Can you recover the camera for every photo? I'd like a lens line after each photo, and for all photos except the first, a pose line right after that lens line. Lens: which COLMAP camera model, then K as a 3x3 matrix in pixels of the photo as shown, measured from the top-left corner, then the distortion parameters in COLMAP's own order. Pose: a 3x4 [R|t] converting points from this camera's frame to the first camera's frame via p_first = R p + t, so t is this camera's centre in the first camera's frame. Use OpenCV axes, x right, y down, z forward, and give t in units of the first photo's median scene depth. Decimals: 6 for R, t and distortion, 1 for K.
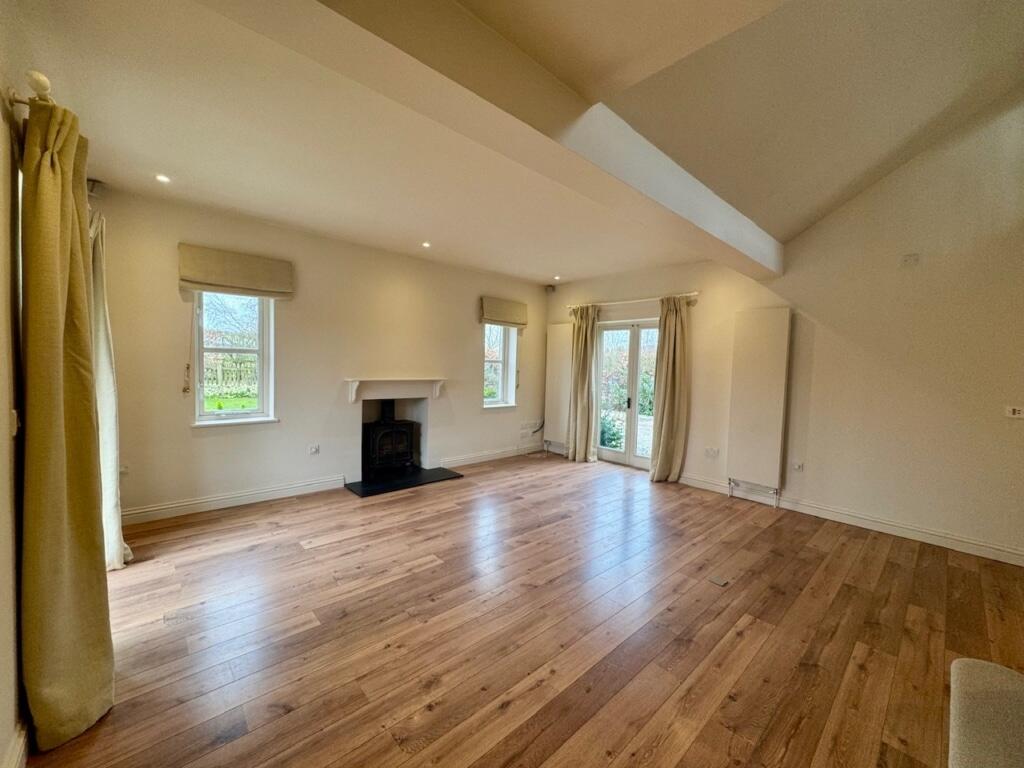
lens RADIAL K [[408.7, 0, 512.4], [0, 408.7, 385.6], [0, 0, 1]] dist [-0.003644, 0.000509]
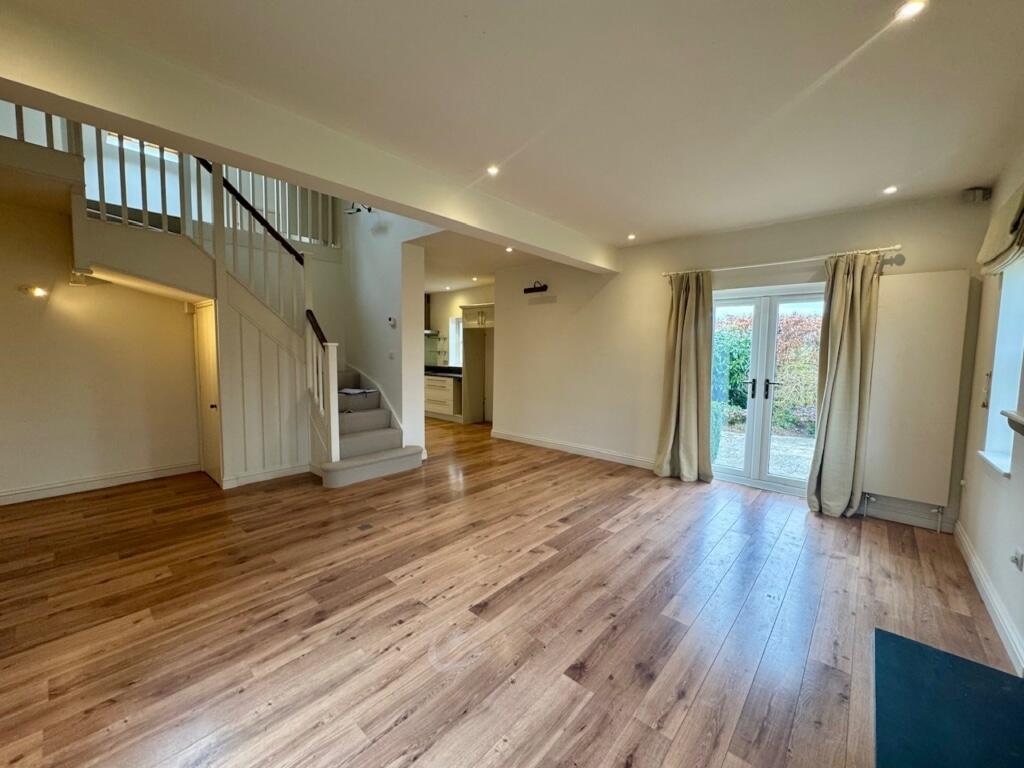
lens RADIAL K [[408.7, 0, 509.9], [0, 408.7, 376.1], [0, 0, 1]] dist [-0.003644, 0.000509]
pose [[-0.994253, -0.037541, -0.100256, 0.150792], [-0.049250, 0.991910, 0.116996, -0.079615], [0.095053, 0.121261, -0.988059, 1.469702]]
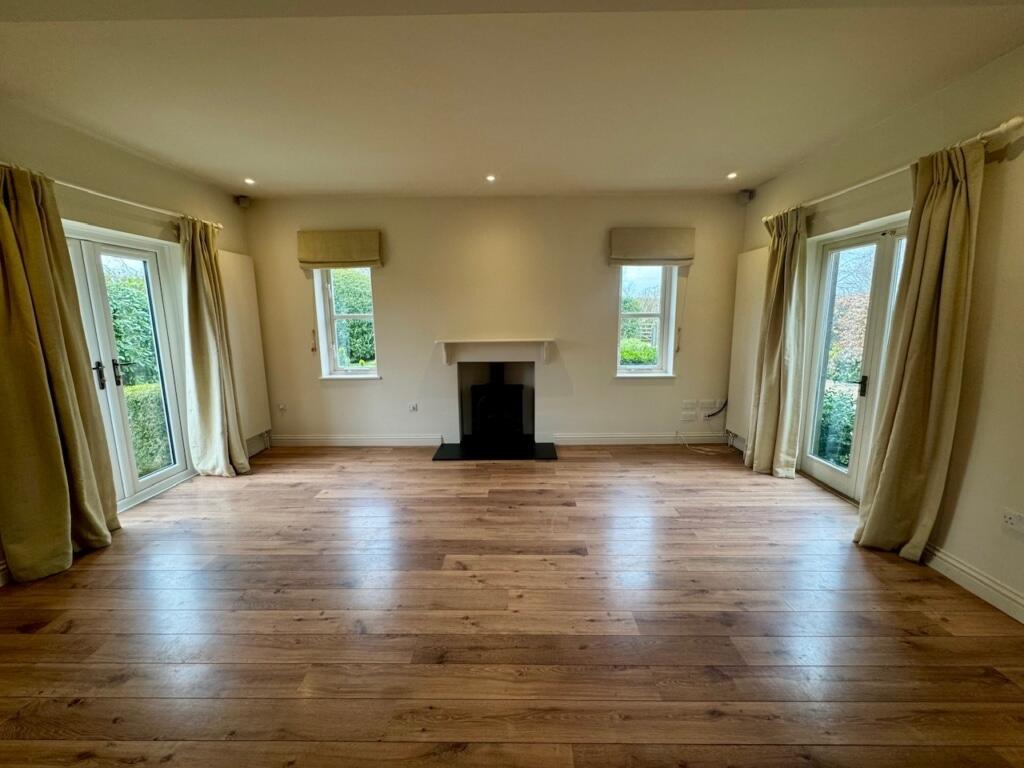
lens RADIAL K [[408.7, 0, 512.7], [0, 408.7, 384.0], [0, 0, 1]] dist [-0.003644, 0.000509]
pose [[0.724717, 0.076690, -0.684766, 0.462019], [-0.005394, 0.994388, 0.105657, -0.019516], [0.689026, -0.072878, 0.721063, 0.443229]]
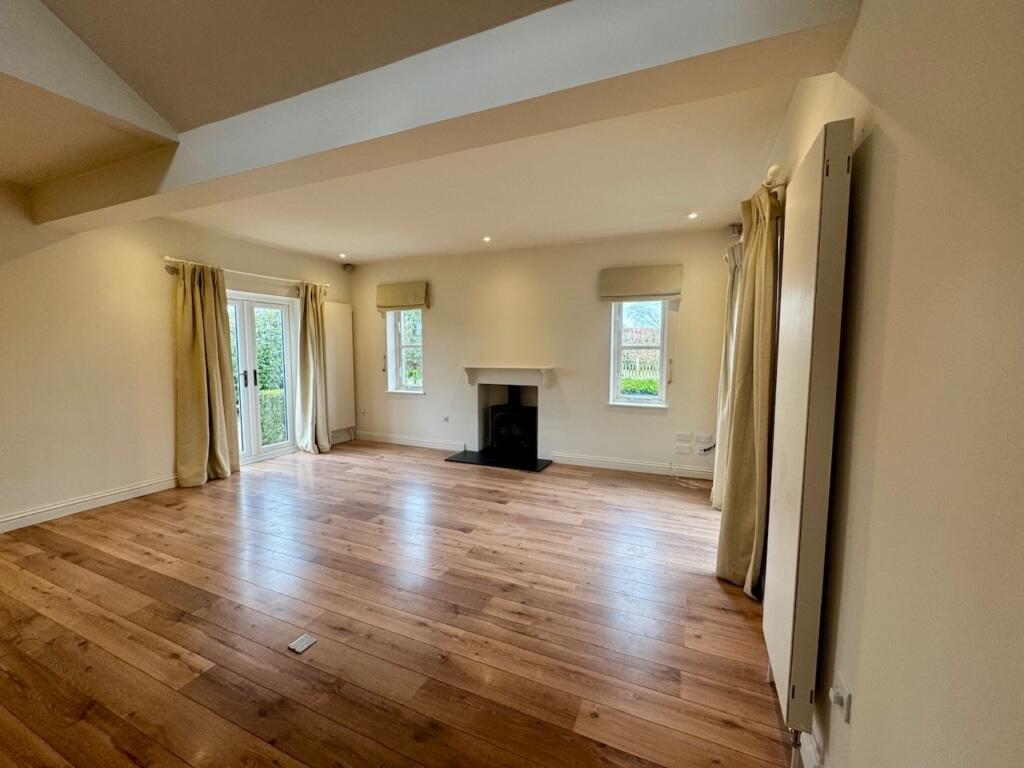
lens RADIAL K [[408.7, 0, 513.6], [0, 408.7, 383.9], [0, 0, 1]] dist [-0.003644, 0.000509]
pose [[0.404904, 0.049274, -0.913031, 0.877160], [-0.038767, 0.998574, 0.036698, -0.014488], [0.913537, 0.020537, 0.406237, 0.705400]]
